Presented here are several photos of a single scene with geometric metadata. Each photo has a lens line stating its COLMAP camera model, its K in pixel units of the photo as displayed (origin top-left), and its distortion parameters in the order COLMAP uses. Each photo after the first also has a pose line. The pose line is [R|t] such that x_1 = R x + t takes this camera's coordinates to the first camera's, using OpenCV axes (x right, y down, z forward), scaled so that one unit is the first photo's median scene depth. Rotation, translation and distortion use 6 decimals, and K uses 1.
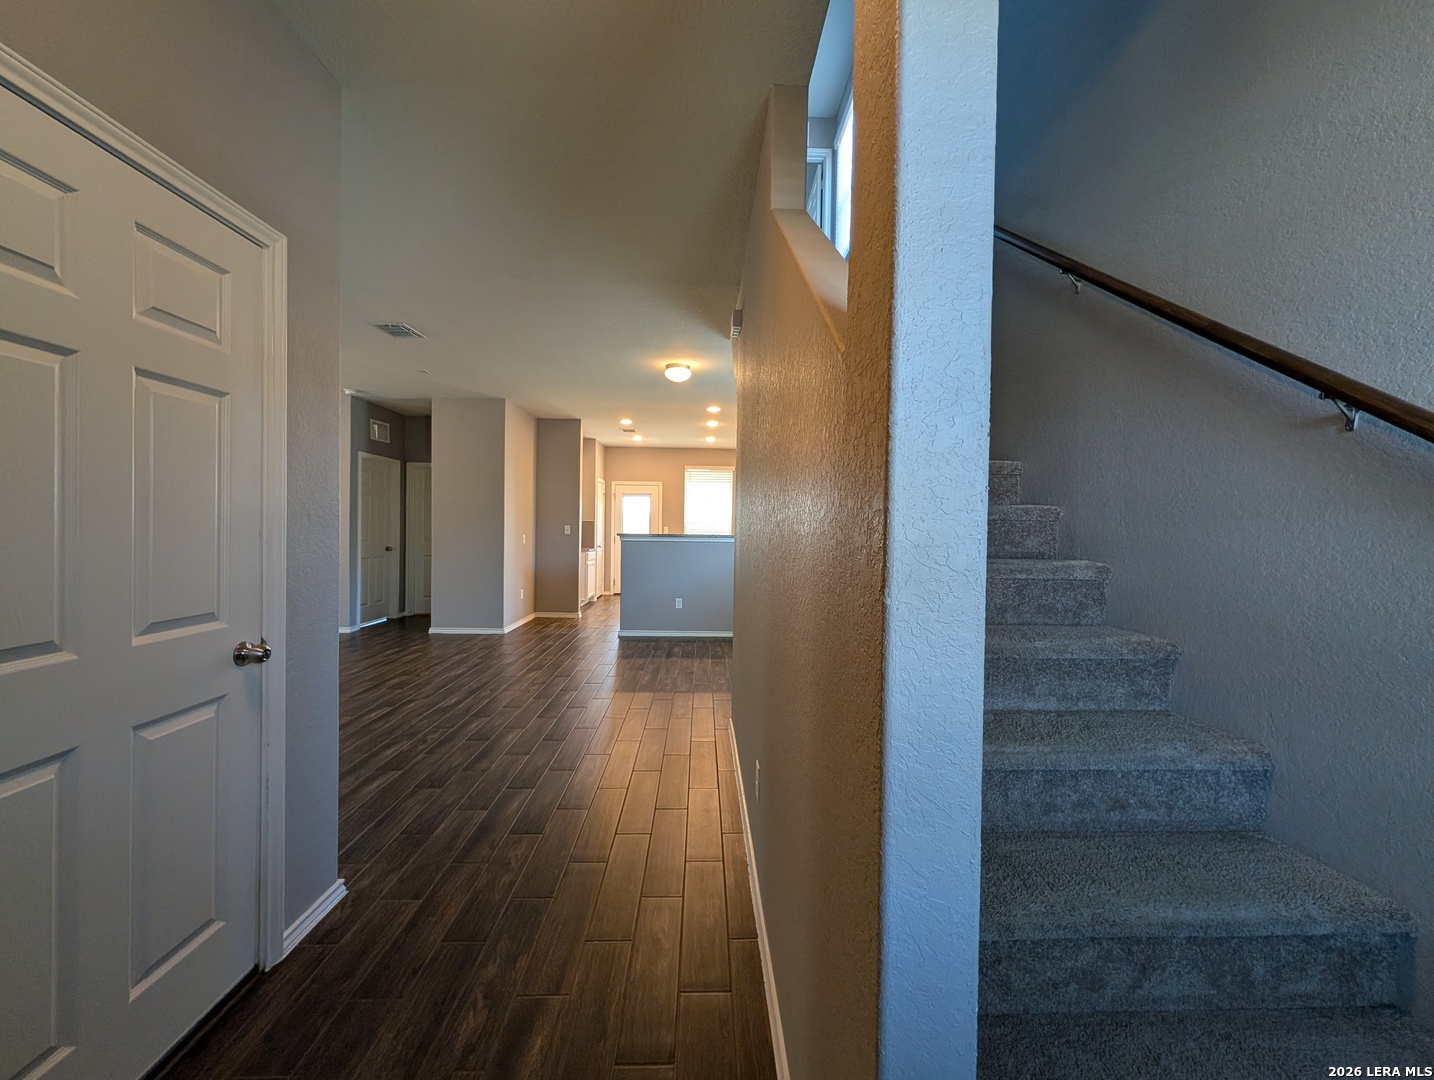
lens RADIAL K [[551.6, 0, 720.4], [0, 551.6, 534.7], [0, 0, 1]] dist [0.000308, -0.000123]
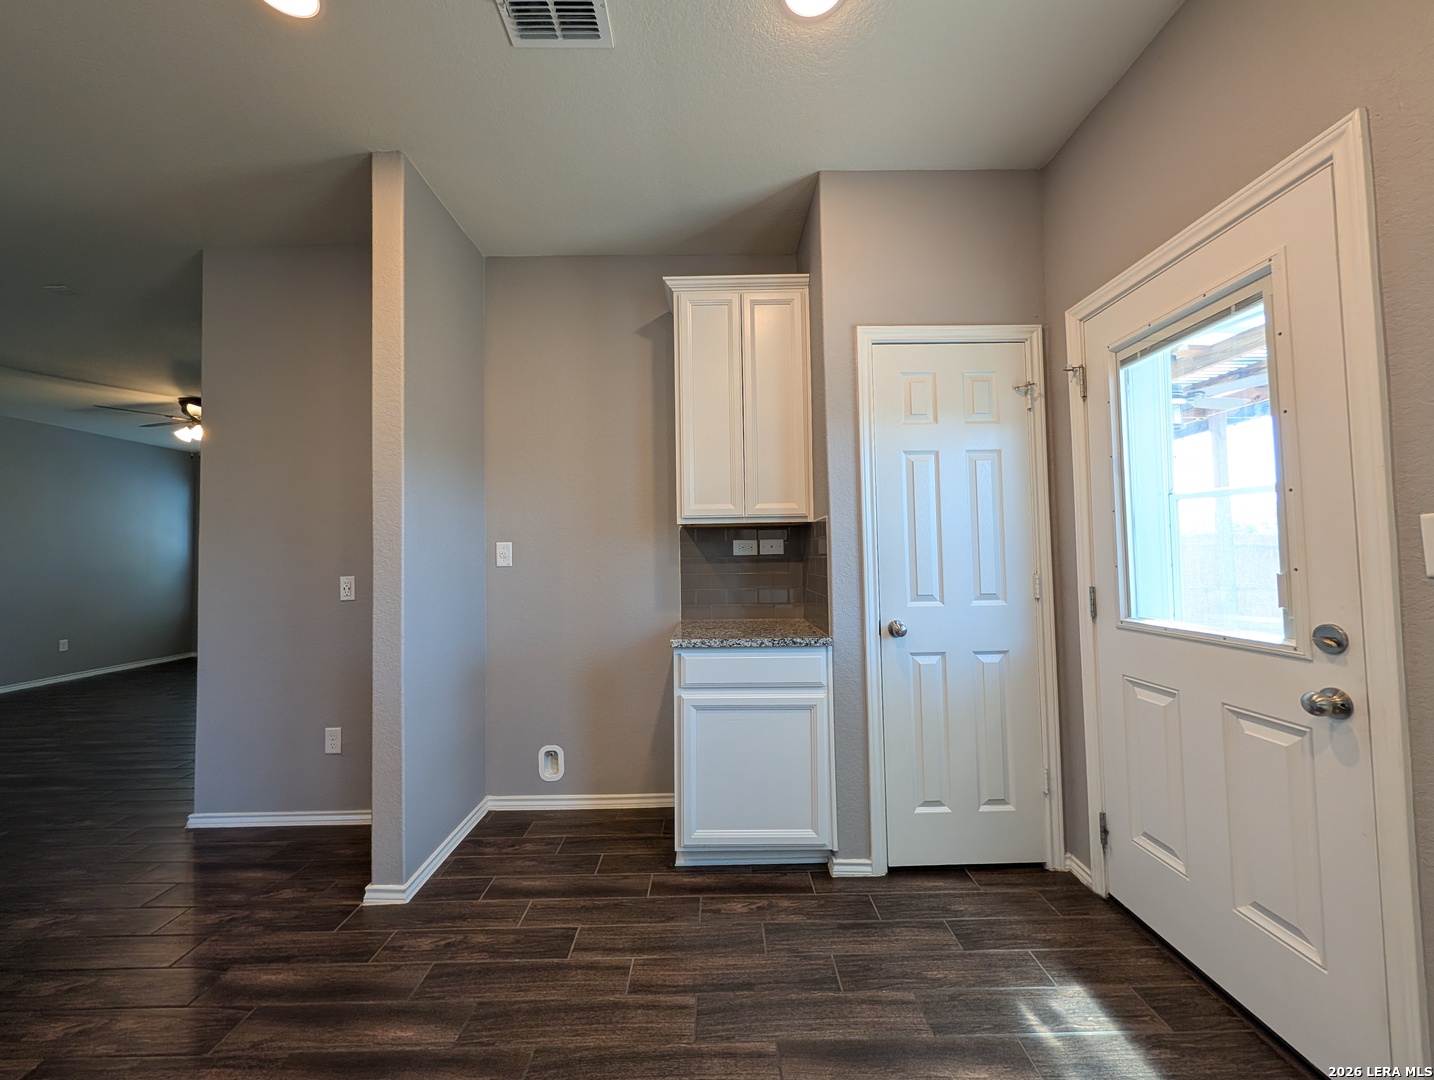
lens RADIAL K [[552.6, 0, 716.4], [0, 552.6, 535.1], [0, 0, 1]] dist [-0.000339, -0.000057]
pose [[-0.022091, -0.050714, -0.998469, 0.004045], [0.002743, 0.998706, -0.050786, -0.005858], [0.999752, -0.003861, -0.021923, 0.969705]]
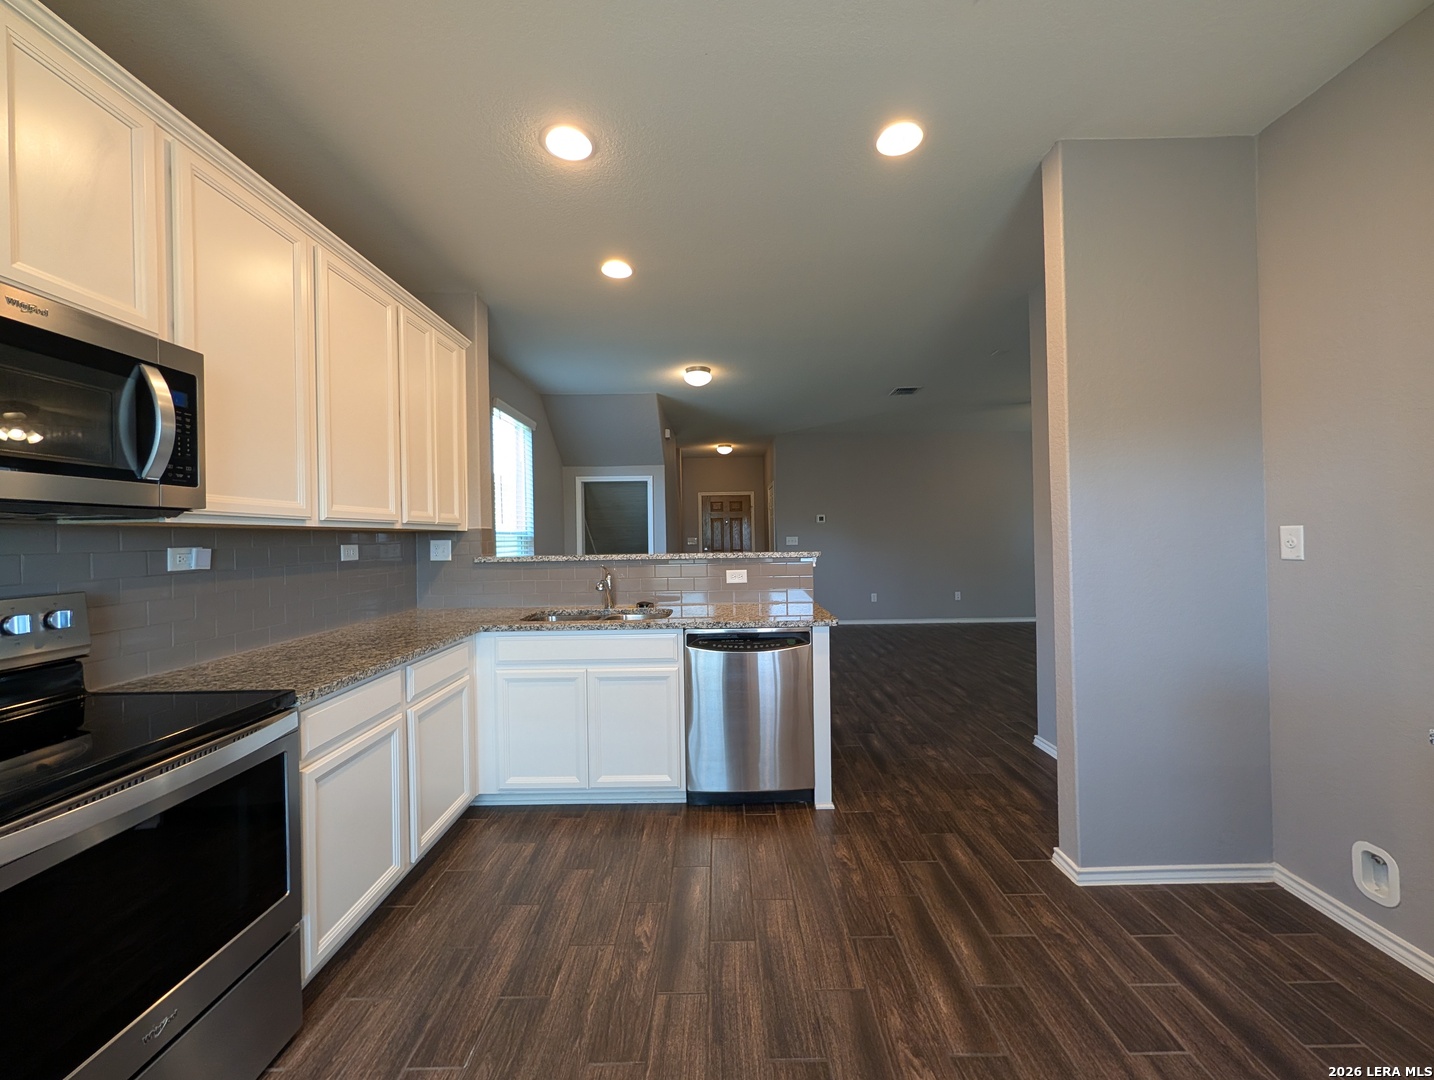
lens RADIAL K [[551.6, 0, 720.4], [0, 551.6, 534.7], [0, 0, 1]] dist [0.000308, -0.000123]
pose [[-0.999545, 0.005683, 0.029620, -0.078566], [0.006043, 0.999909, 0.012077, -0.017753], [-0.029549, 0.012251, -0.999488, 1.065833]]
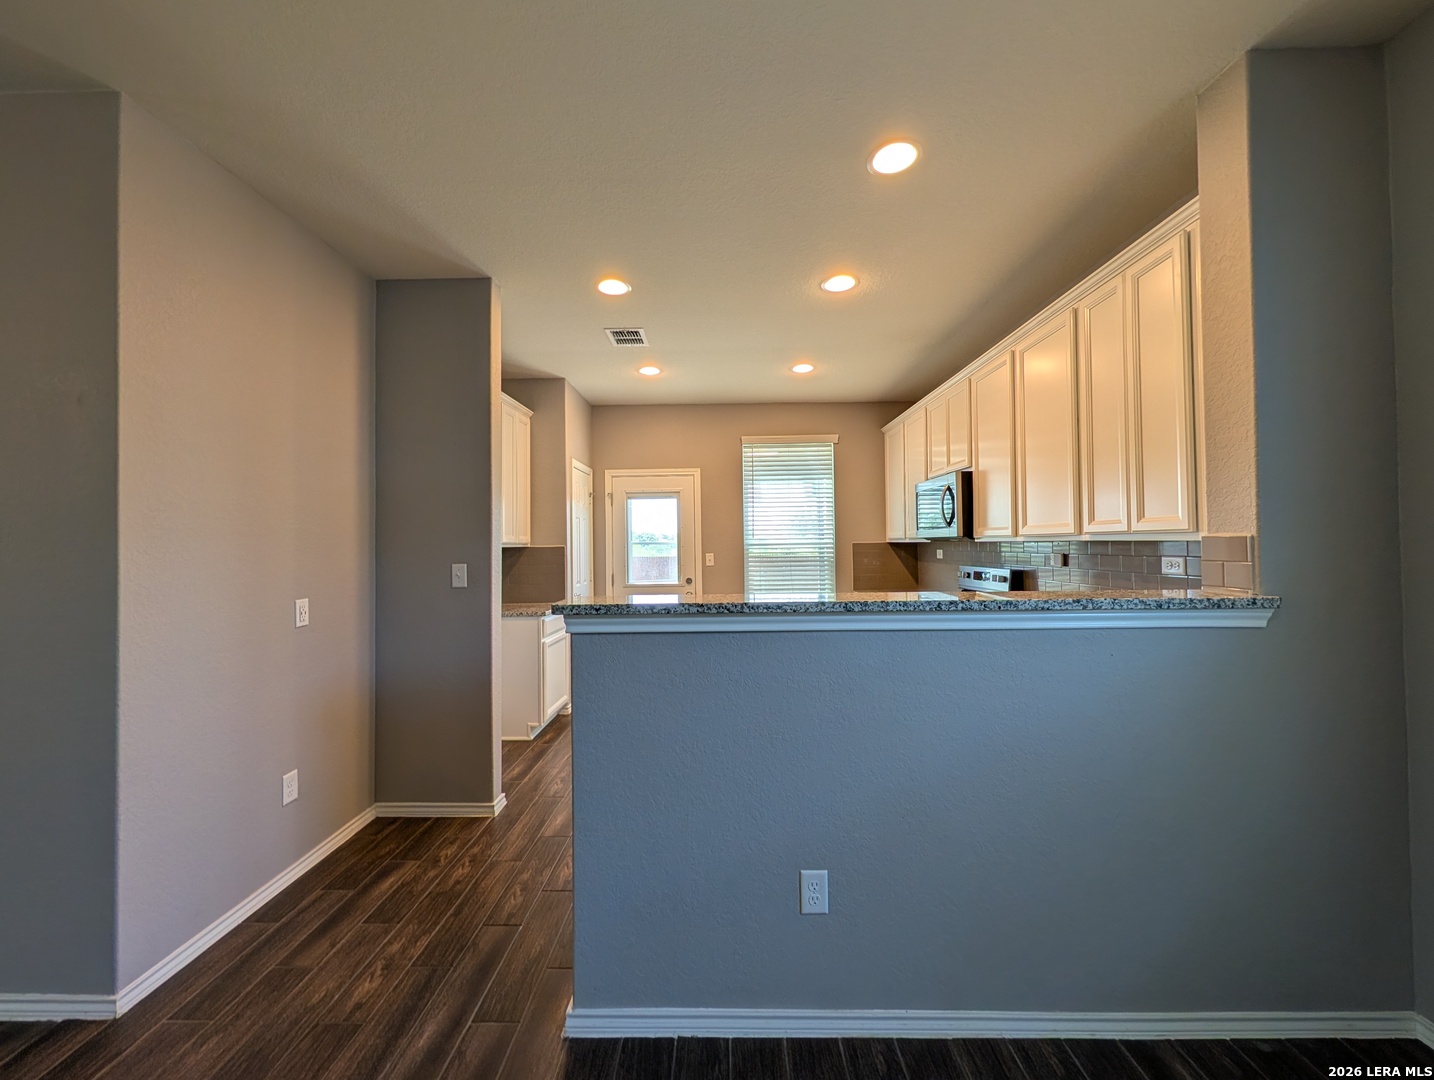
lens RADIAL K [[551.6, 0, 720.4], [0, 551.6, 534.7], [0, 0, 1]] dist [0.000308, -0.000123]
pose [[0.998784, -0.024546, -0.042753, -0.071913], [0.023178, 0.999212, -0.032214, -0.016688], [0.043510, 0.031184, 0.998566, 0.527816]]
